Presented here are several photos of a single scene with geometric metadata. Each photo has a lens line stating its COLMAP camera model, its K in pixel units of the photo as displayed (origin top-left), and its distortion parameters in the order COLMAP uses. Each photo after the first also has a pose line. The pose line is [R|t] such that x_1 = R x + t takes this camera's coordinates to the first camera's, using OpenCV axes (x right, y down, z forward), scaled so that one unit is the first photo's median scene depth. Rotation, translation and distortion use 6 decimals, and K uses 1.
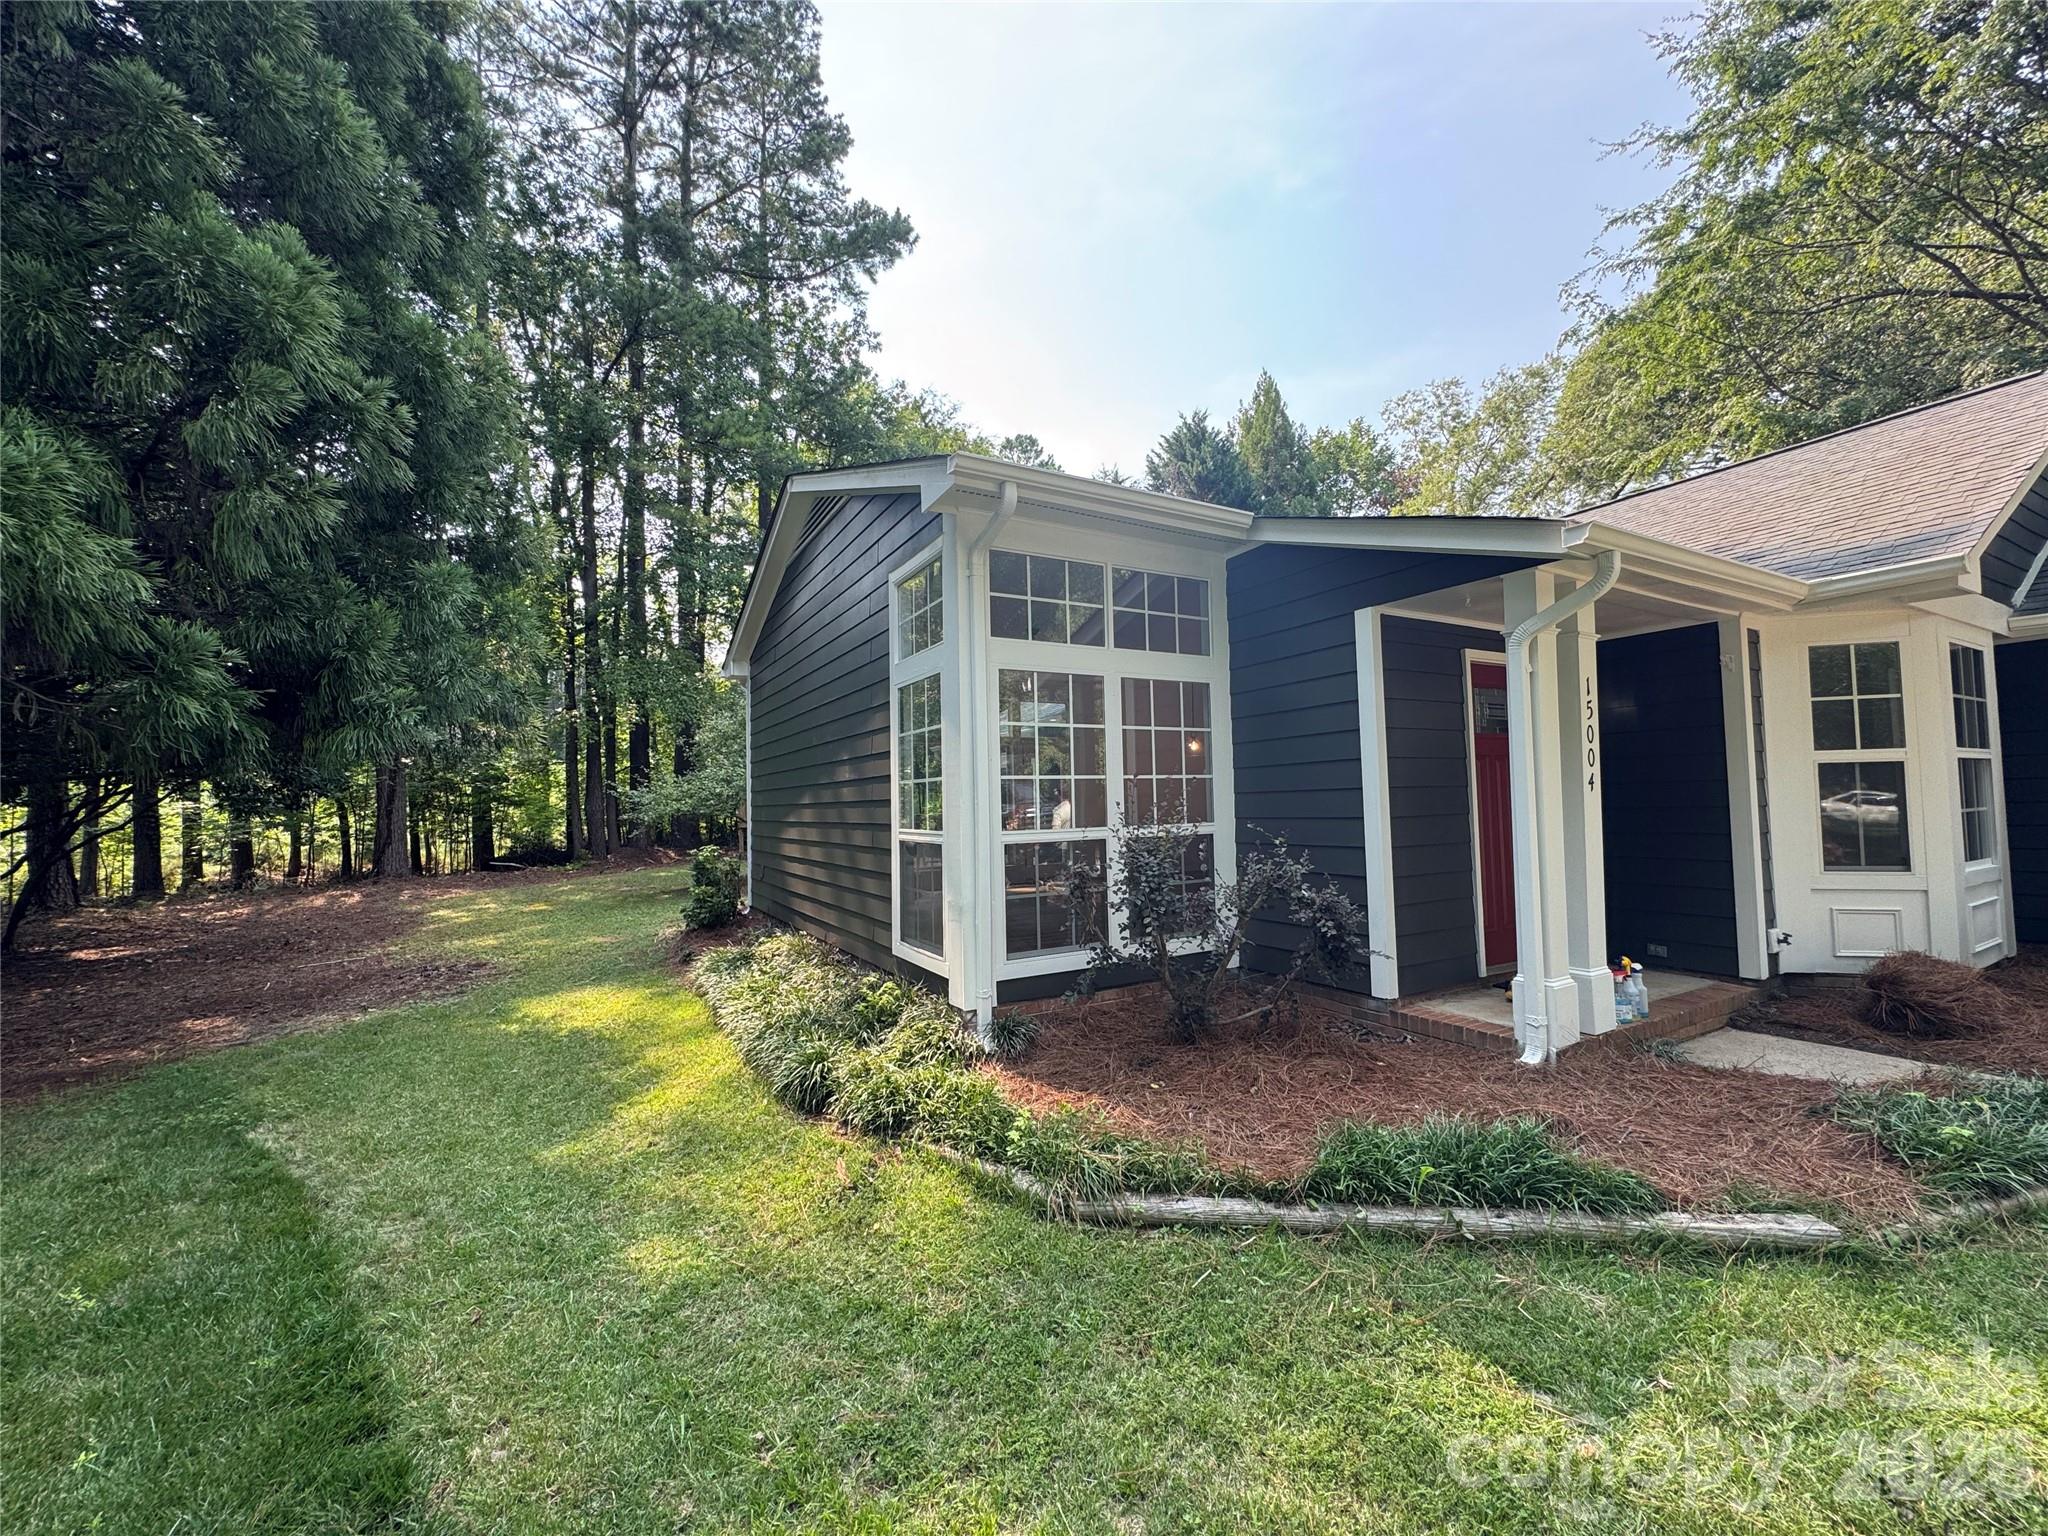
lens RADIAL K [[817.7, 0, 1023.9], [0, 817.7, 764.7], [0, 0, 1]] dist [-0.002820, 0.000221]
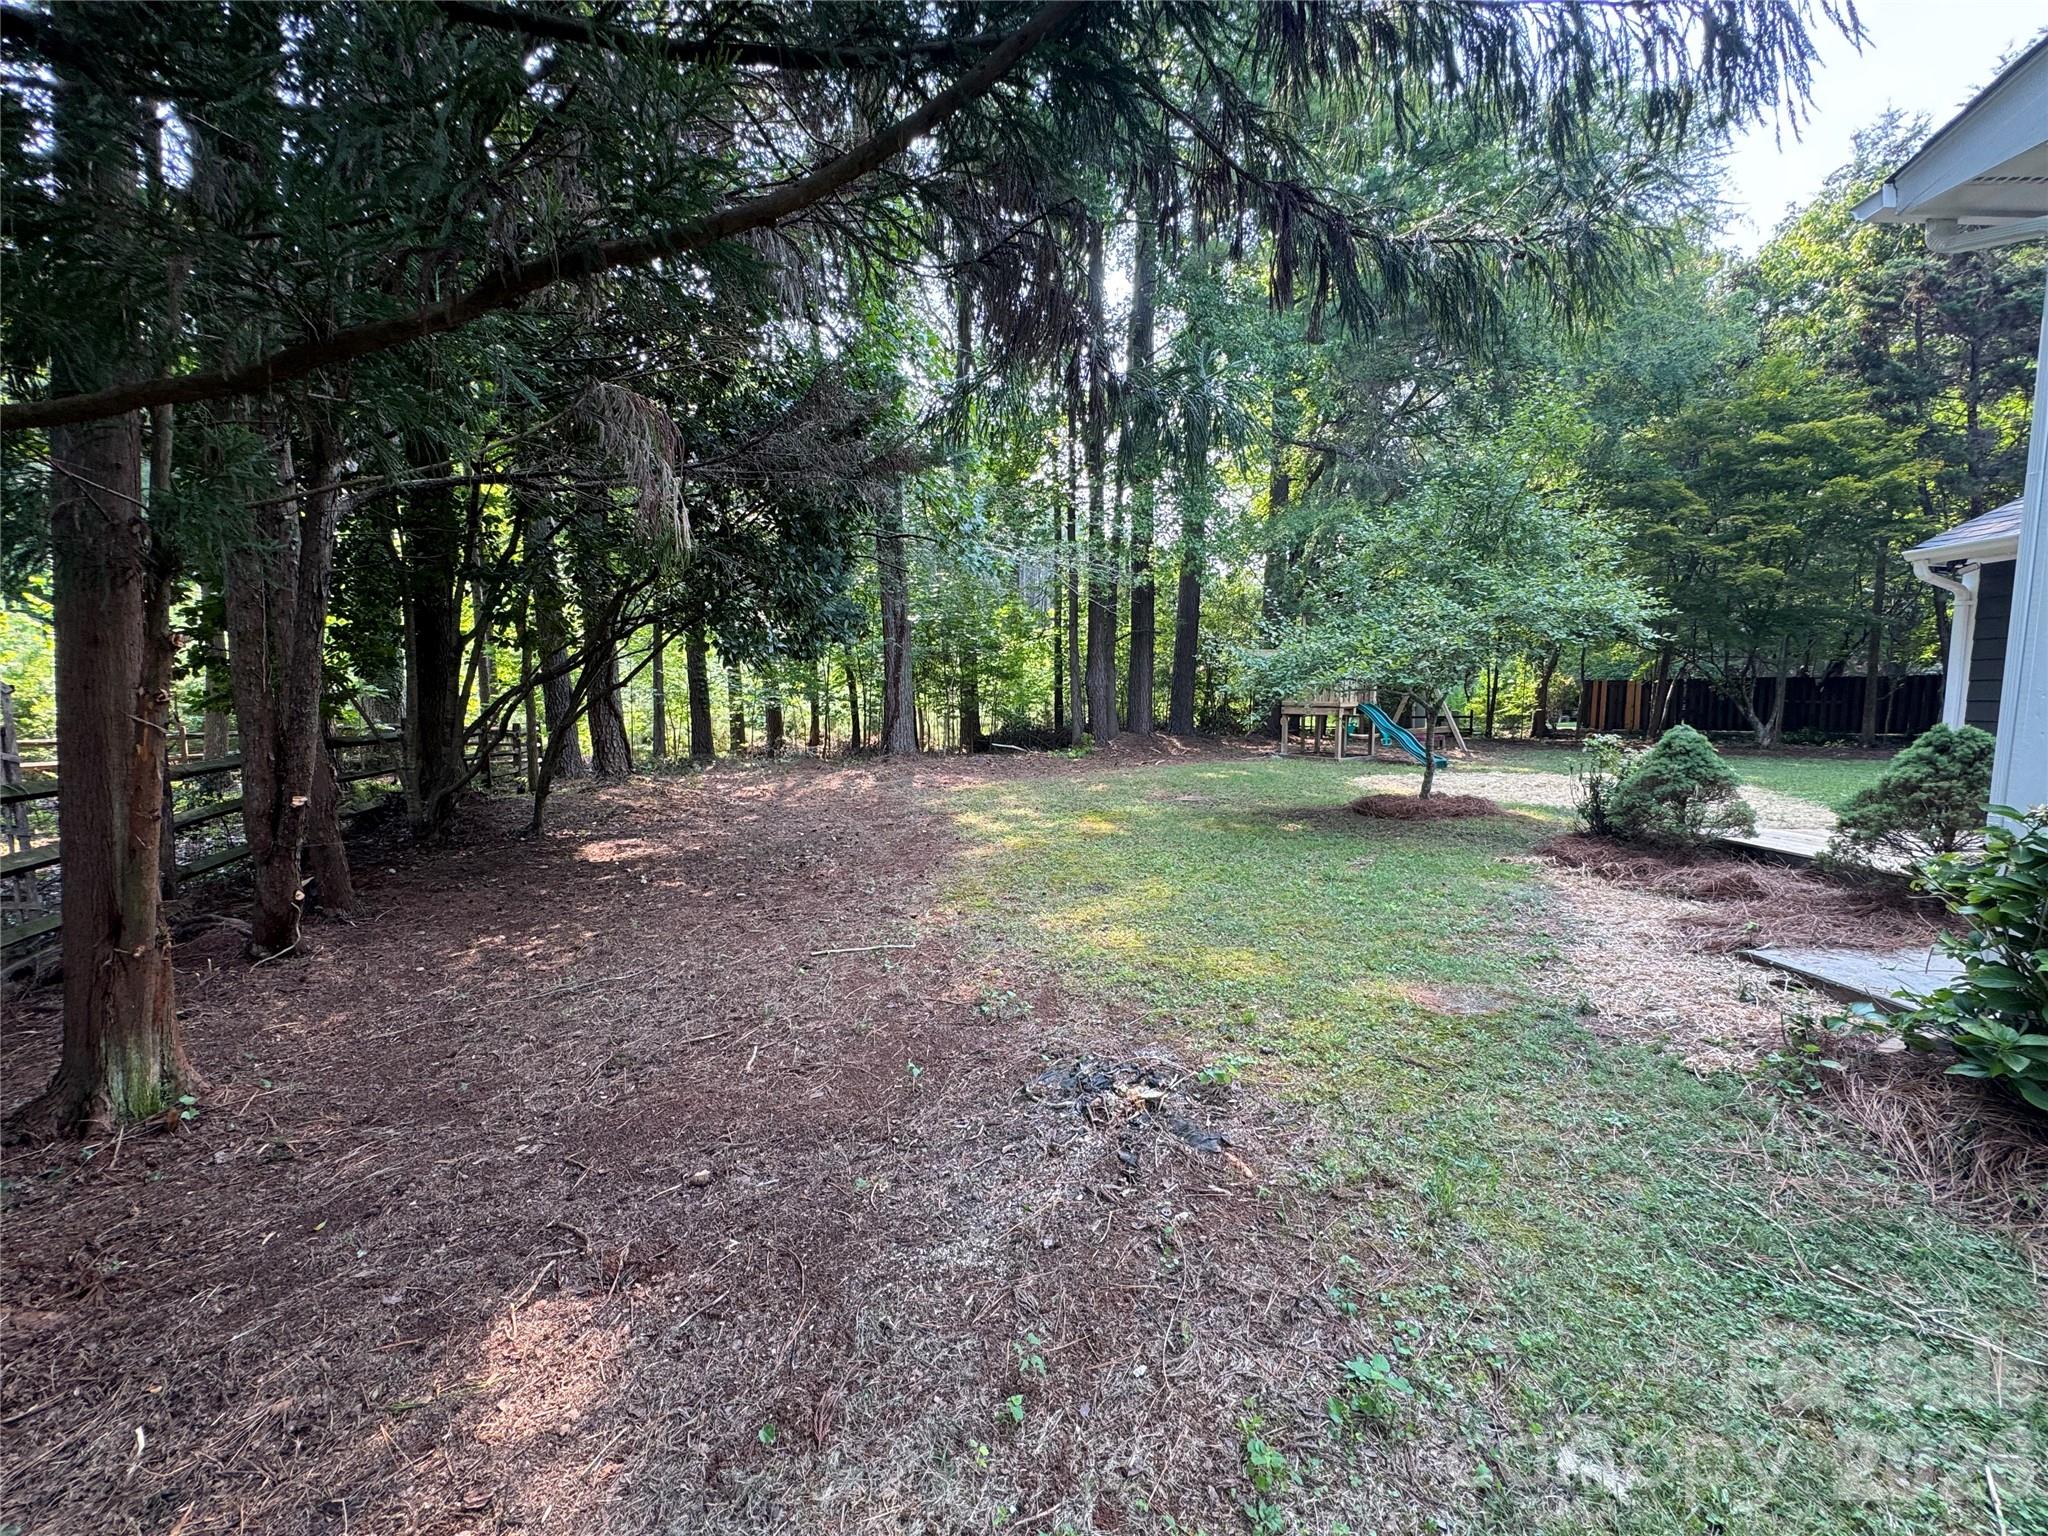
lens RADIAL K [[817.7, 0, 1025.8], [0, 817.7, 767.6], [0, 0, 1]] dist [-0.002820, 0.000221]
pose [[0.886653, 0.068994, -0.457260, -0.212851], [-0.004125, 0.989948, 0.141370, 0.022085], [0.462417, -0.123460, 0.878025, 0.245902]]
